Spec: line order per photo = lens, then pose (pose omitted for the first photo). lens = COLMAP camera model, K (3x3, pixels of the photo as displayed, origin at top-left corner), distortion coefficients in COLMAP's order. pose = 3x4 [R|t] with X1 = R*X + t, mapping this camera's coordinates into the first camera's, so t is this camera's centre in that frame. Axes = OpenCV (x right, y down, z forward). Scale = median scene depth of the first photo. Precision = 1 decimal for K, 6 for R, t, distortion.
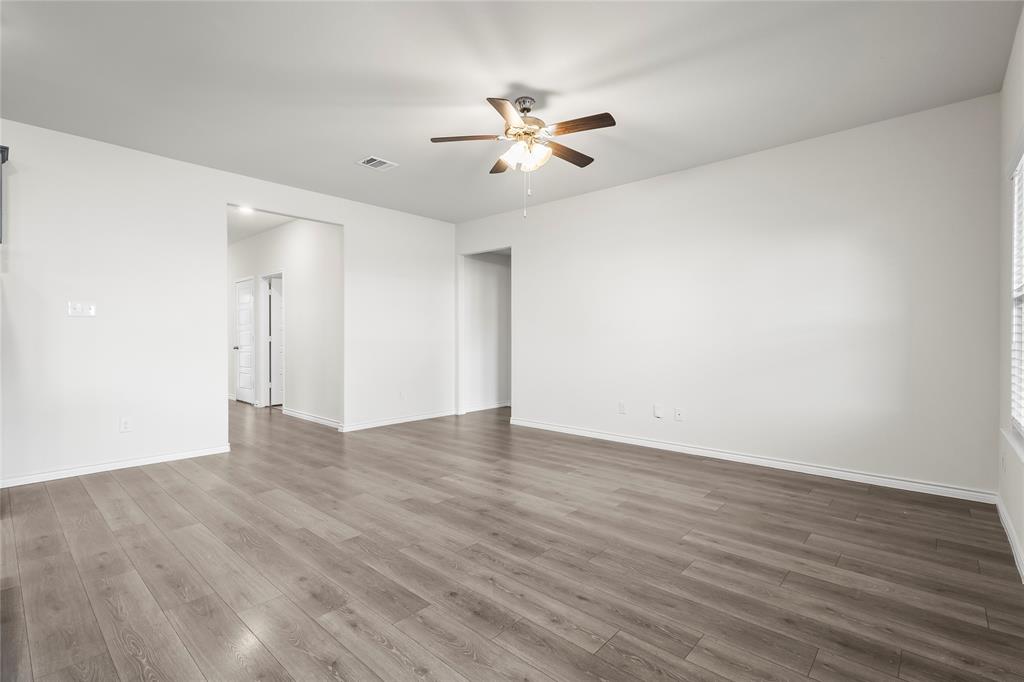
lens RADIAL K [[474.6, 0, 507.3], [0, 474.6, 340.1], [0, 0, 1]] dist [0.008333, -0.004160]
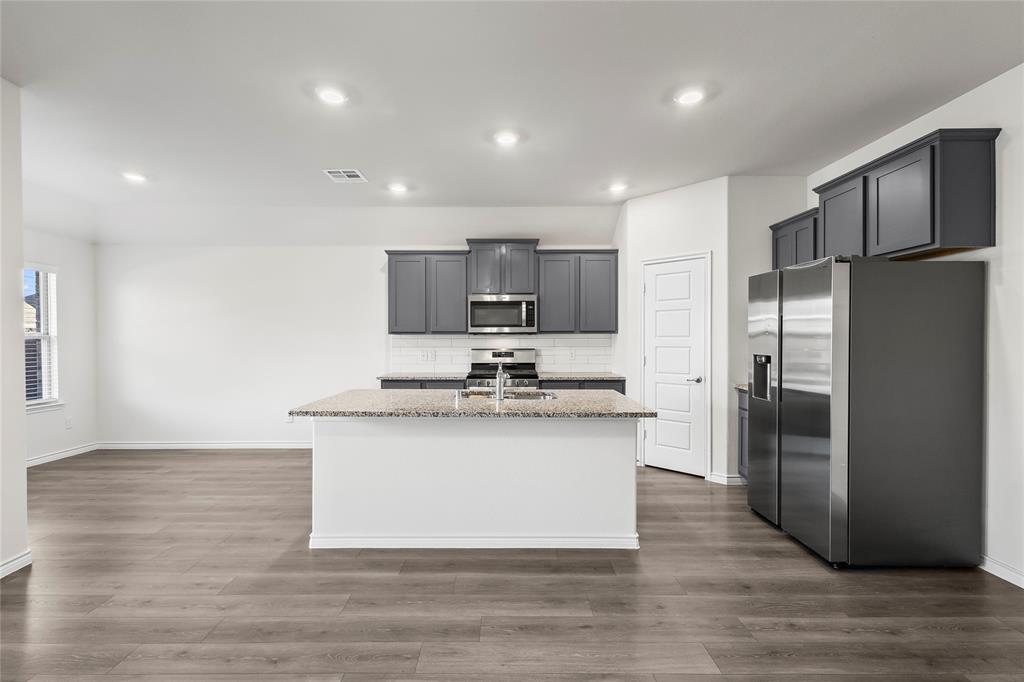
lens RADIAL K [[474.6, 0, 505.0], [0, 474.6, 339.9], [0, 0, 1]] dist [0.008333, -0.004160]
pose [[-0.730430, 0.003506, -0.682979, 0.011622], [-0.003587, 0.999953, 0.008969, -0.064161], [0.682978, 0.009001, -0.730383, 1.082052]]
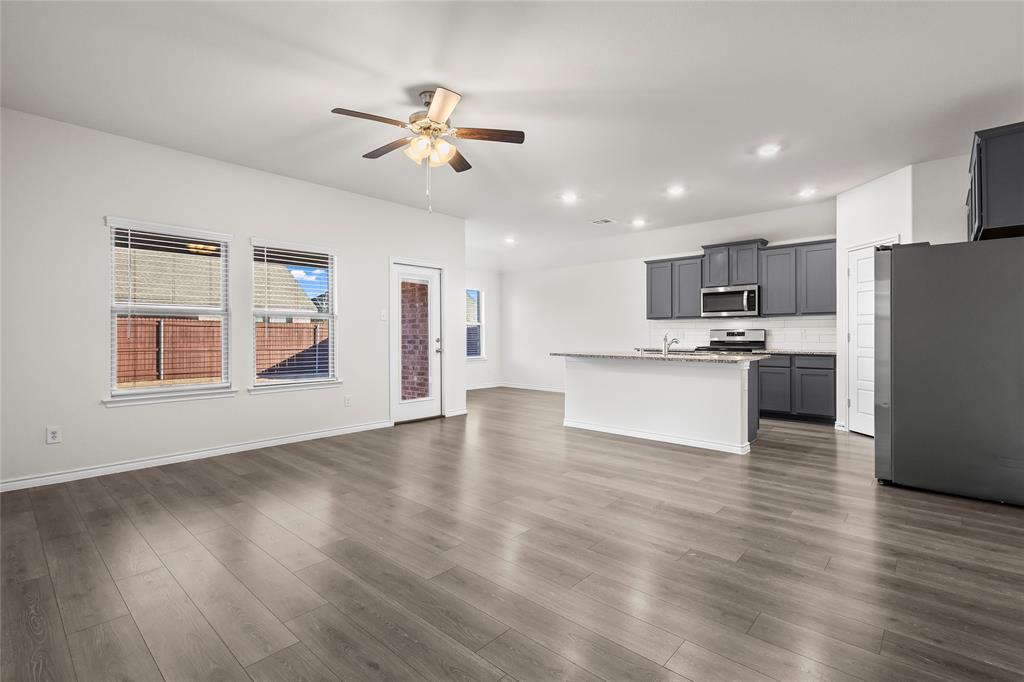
lens RADIAL K [[474.6, 0, 509.8], [0, 474.6, 337.7], [0, 0, 1]] dist [0.008333, -0.004160]
pose [[-0.999983, 0.001442, -0.005612, -0.118281], [0.001370, 0.999919, 0.012661, -0.011244], [0.005630, 0.012653, -0.999904, 1.919921]]
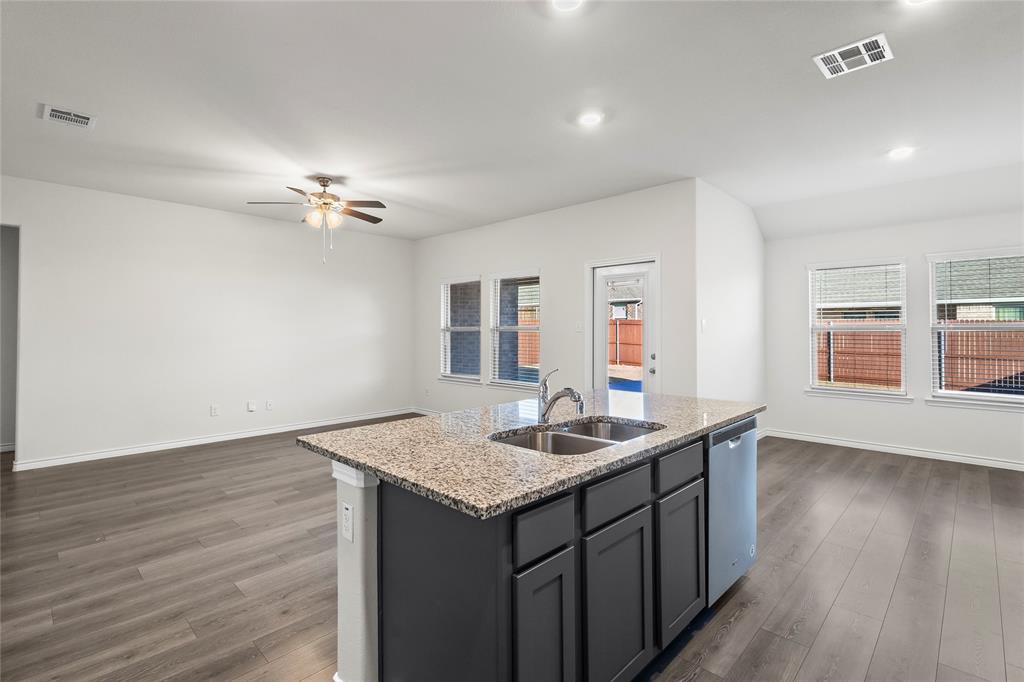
lens RADIAL K [[474.6, 0, 516.0], [0, 474.6, 334.1], [0, 0, 1]] dist [0.008333, -0.004160]
pose [[0.021900, -0.010335, 0.999707, -1.272154], [0.006554, 0.999927, 0.010194, -0.063245], [-0.999739, 0.006329, 0.021966, 0.399684]]
